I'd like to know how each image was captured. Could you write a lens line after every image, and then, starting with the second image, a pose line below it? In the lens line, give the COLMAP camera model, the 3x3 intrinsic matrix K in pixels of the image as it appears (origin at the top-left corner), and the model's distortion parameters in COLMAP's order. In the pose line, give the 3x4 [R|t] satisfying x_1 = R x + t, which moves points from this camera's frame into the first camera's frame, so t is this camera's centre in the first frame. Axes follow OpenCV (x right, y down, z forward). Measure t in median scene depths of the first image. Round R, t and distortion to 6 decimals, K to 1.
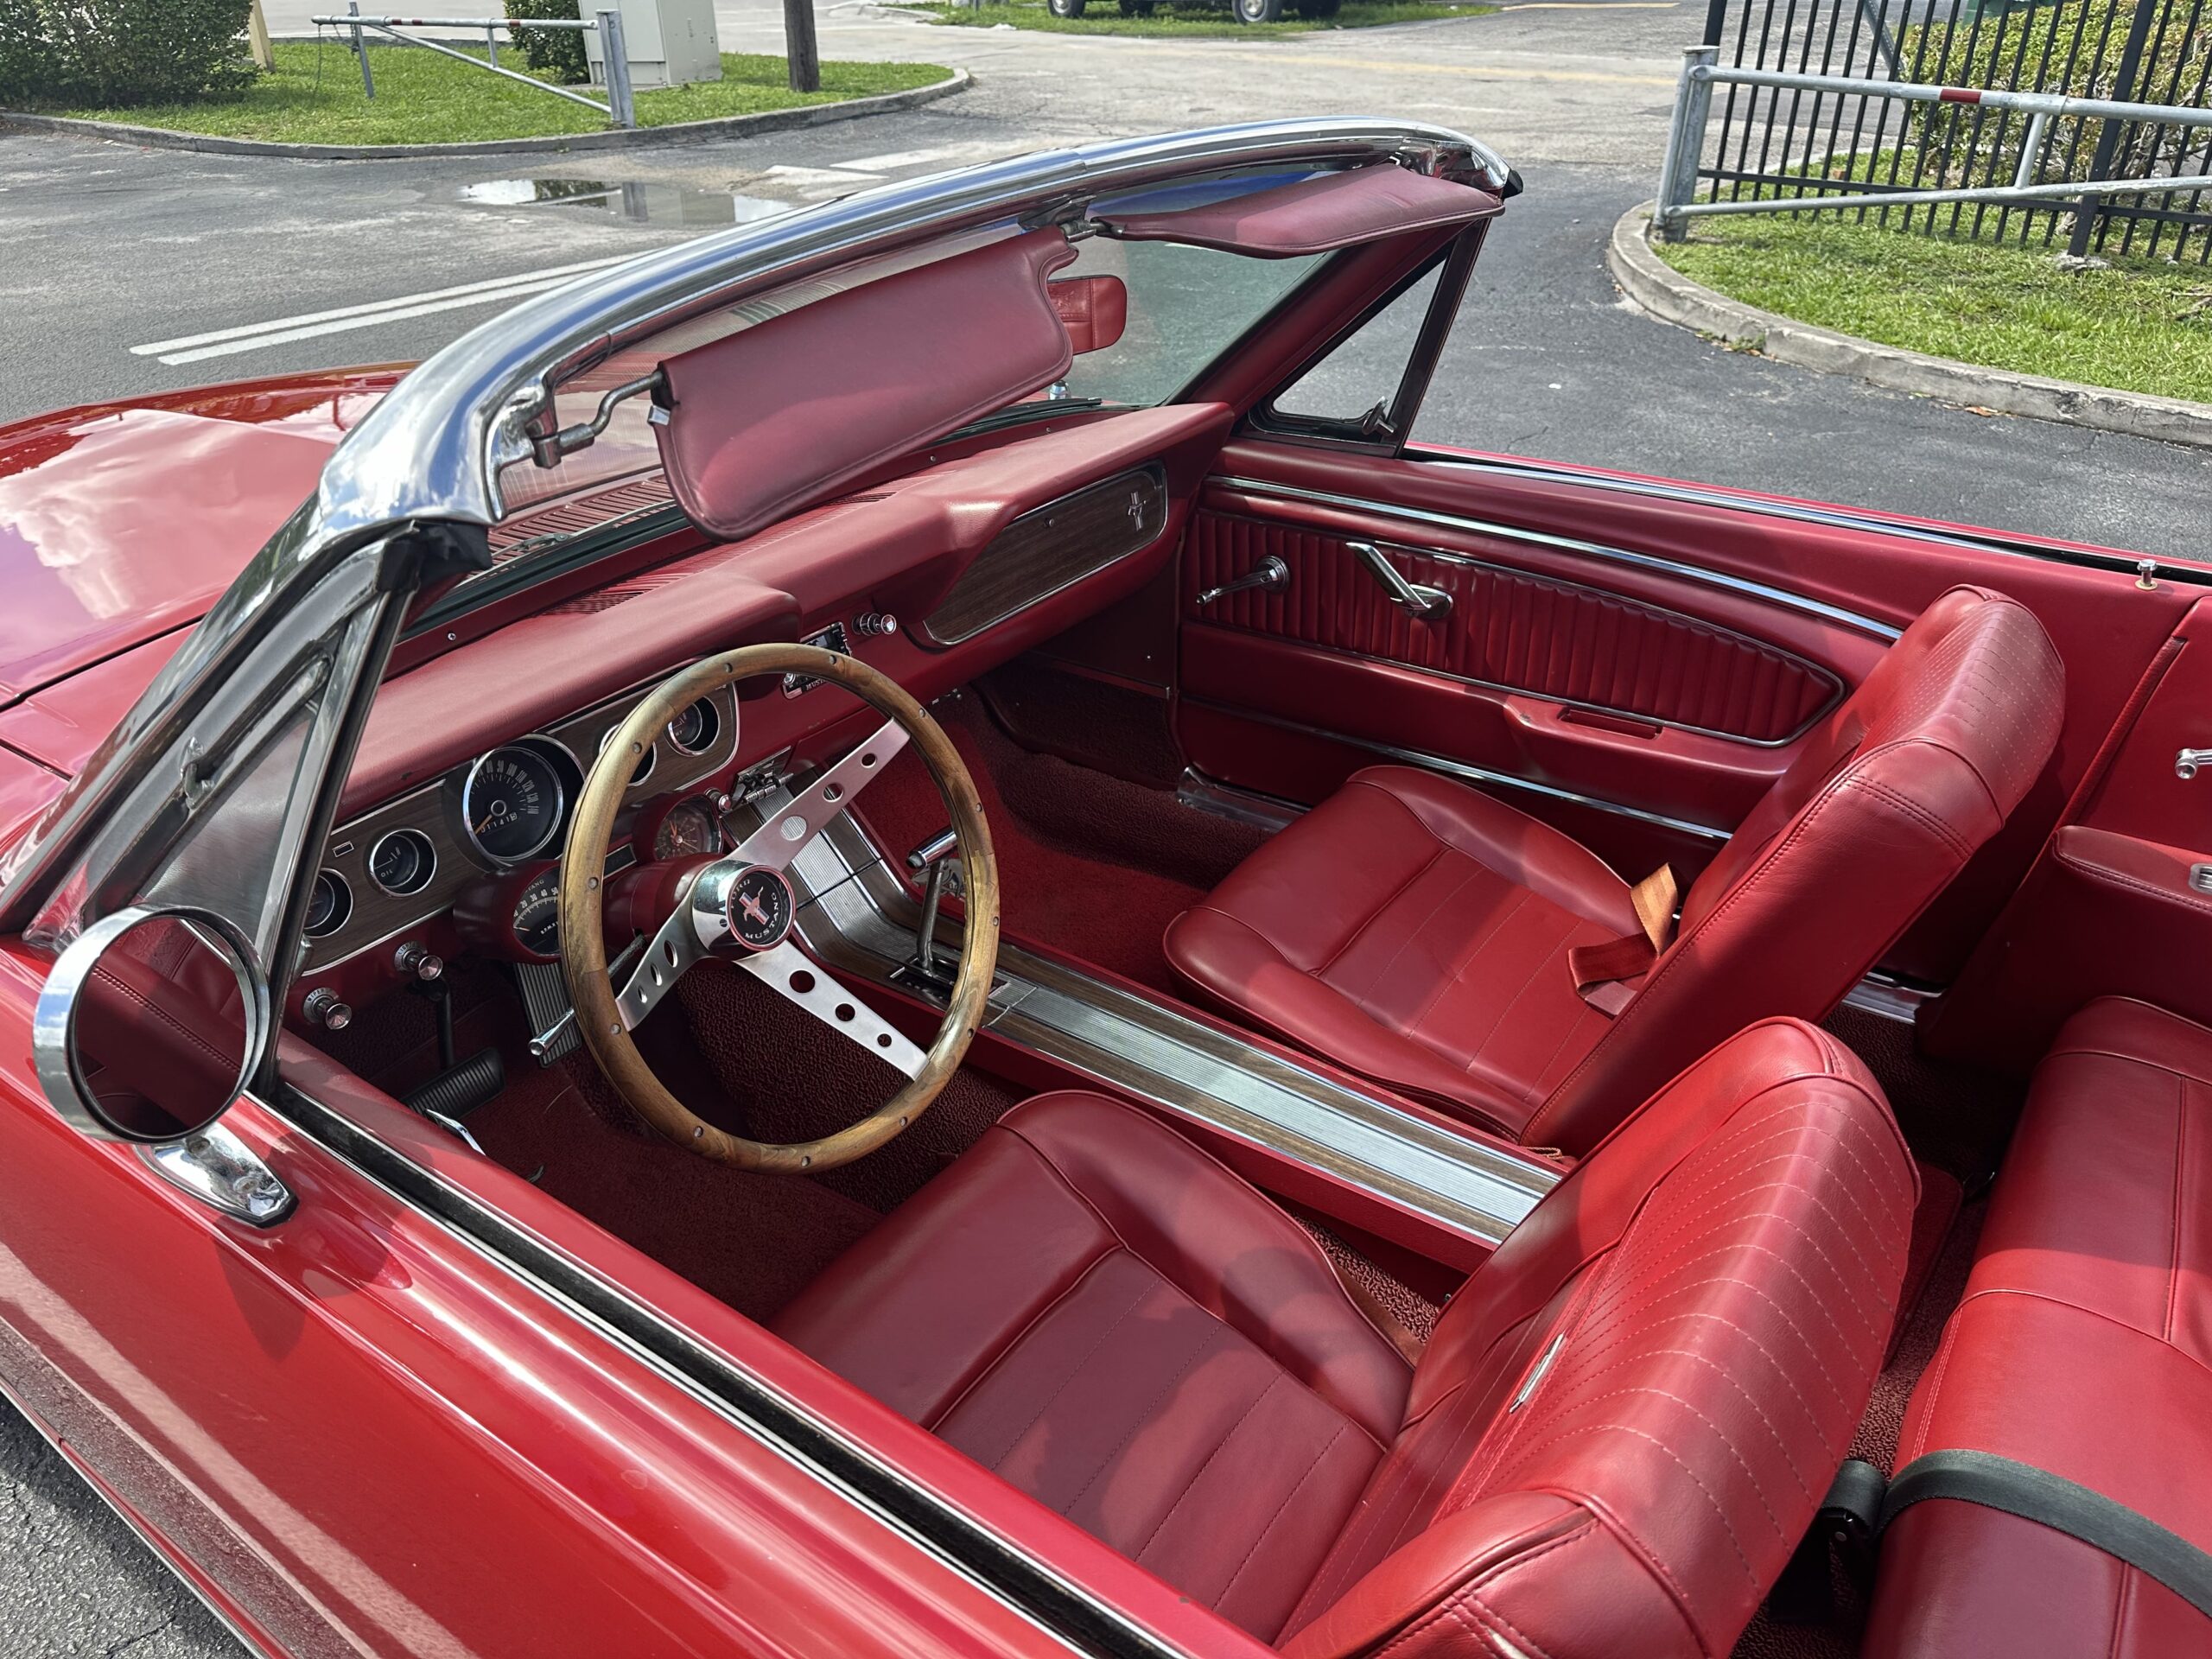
lens RADIAL K [[1569.2, 0, 1106.0], [0, 1569.2, 829.5], [0, 0, 1]] dist [0.100486, 0.001455]
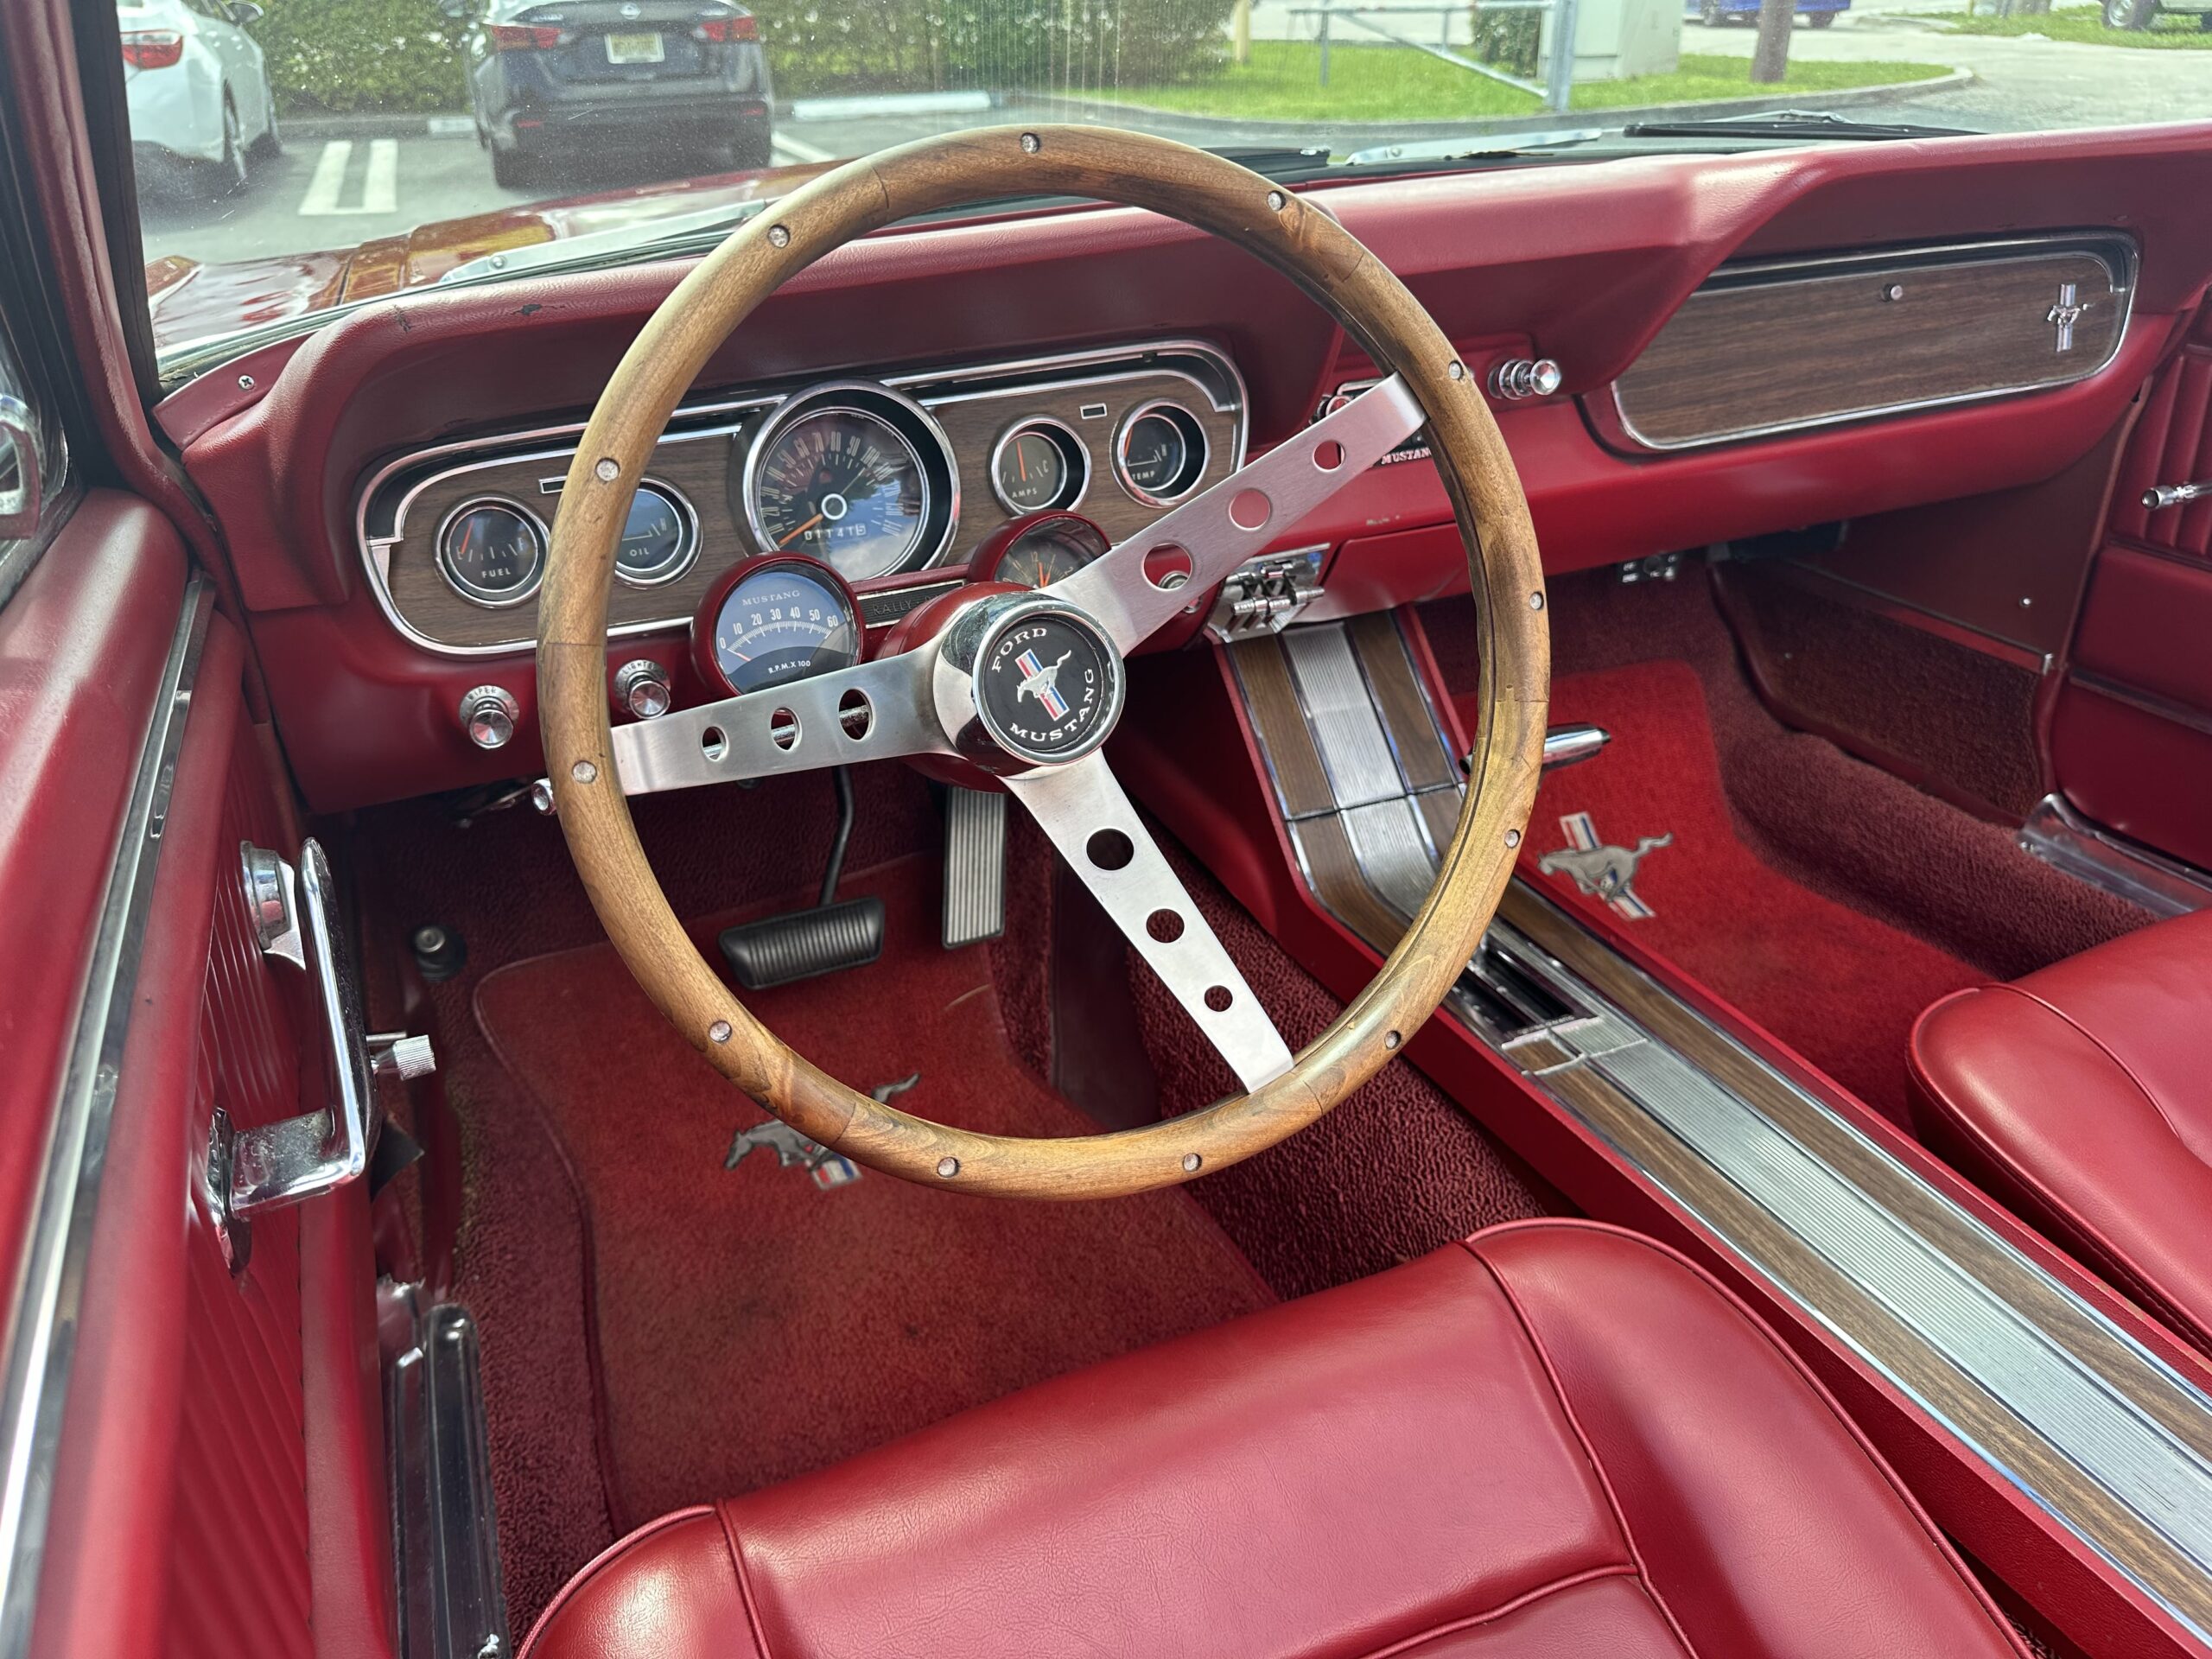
lens RADIAL K [[1609.3, 0, 1049.7], [0, 1609.3, 835.0], [0, 0, 1]] dist [-0.057878, 0.051408]
pose [[0.842783, 0.228609, -0.487293, 0.027761], [-0.236466, 0.970534, 0.046343, 0.038473], [0.483529, 0.076171, 0.872008, 0.281319]]
